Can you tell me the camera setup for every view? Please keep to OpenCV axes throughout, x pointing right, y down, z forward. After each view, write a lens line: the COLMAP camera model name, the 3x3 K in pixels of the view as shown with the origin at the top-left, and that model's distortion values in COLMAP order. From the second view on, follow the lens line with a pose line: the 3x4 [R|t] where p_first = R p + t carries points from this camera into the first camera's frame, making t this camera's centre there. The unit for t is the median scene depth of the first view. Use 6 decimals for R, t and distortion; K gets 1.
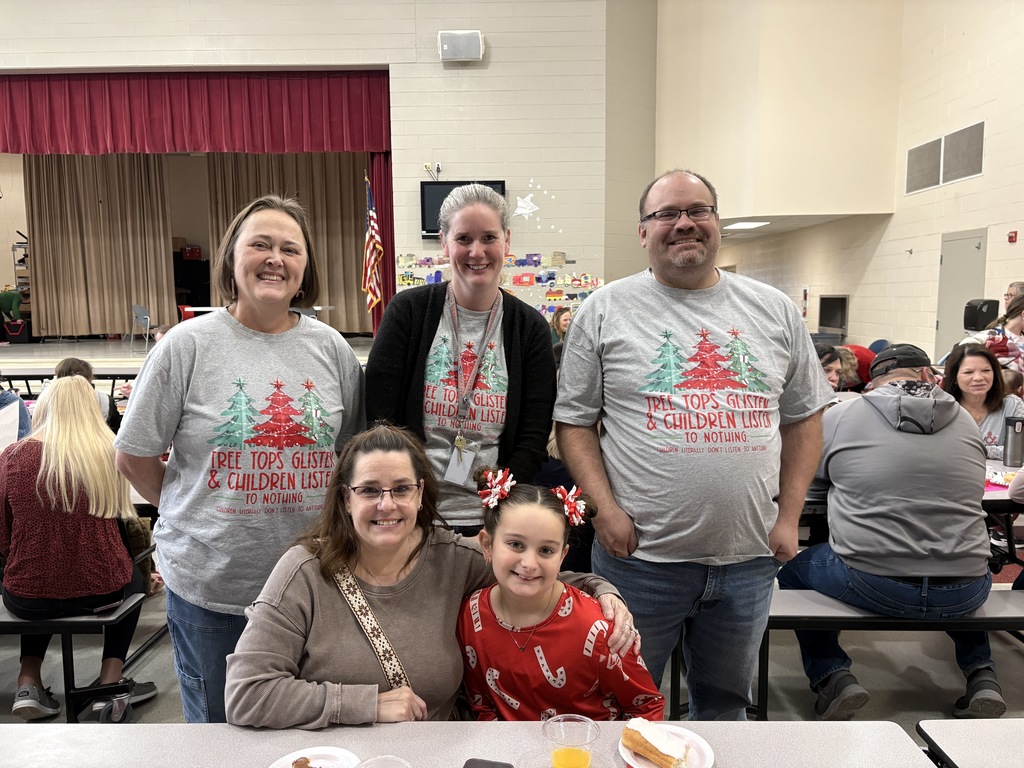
lens RADIAL K [[769.0, 0, 517.4], [0, 769.0, 386.8], [0, 0, 1]] dist [0.000774, -0.010159]
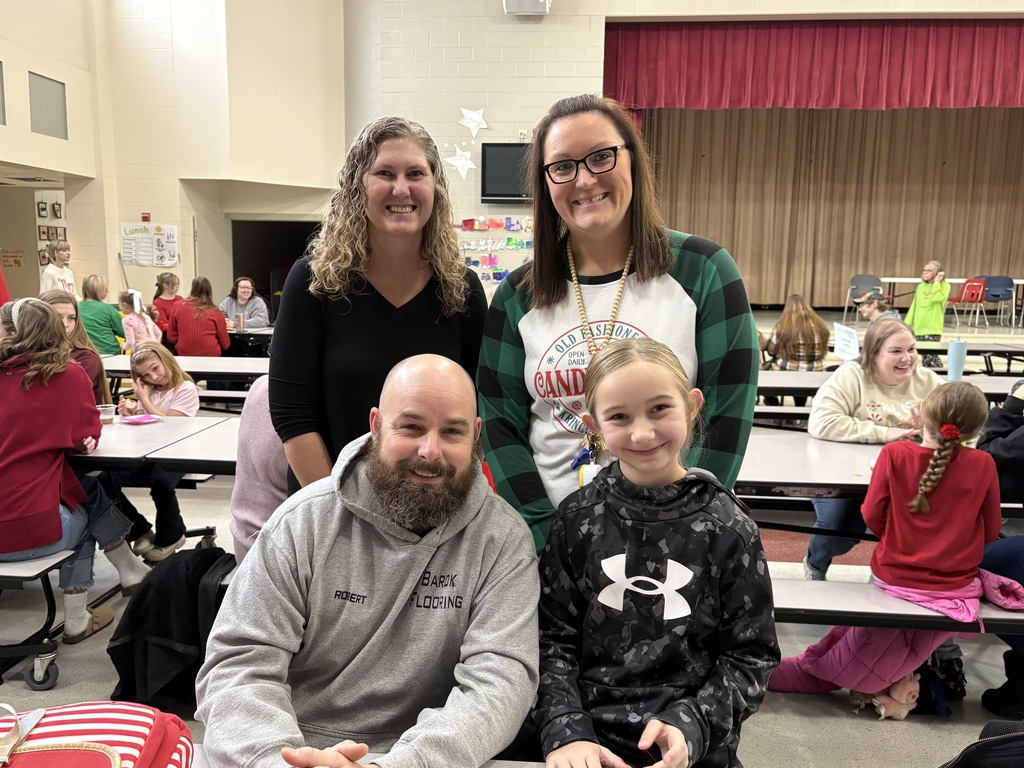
lens RADIAL K [[801.6, 0, 506.4], [0, 801.6, 385.1], [0, 0, 1]] dist [-0.001751, 0.010968]
pose [[0.997516, 0.029353, -0.064037, -0.953794], [-0.027311, 0.999097, 0.032533, 0.008635], [0.064934, -0.030703, 0.997417, 0.002689]]
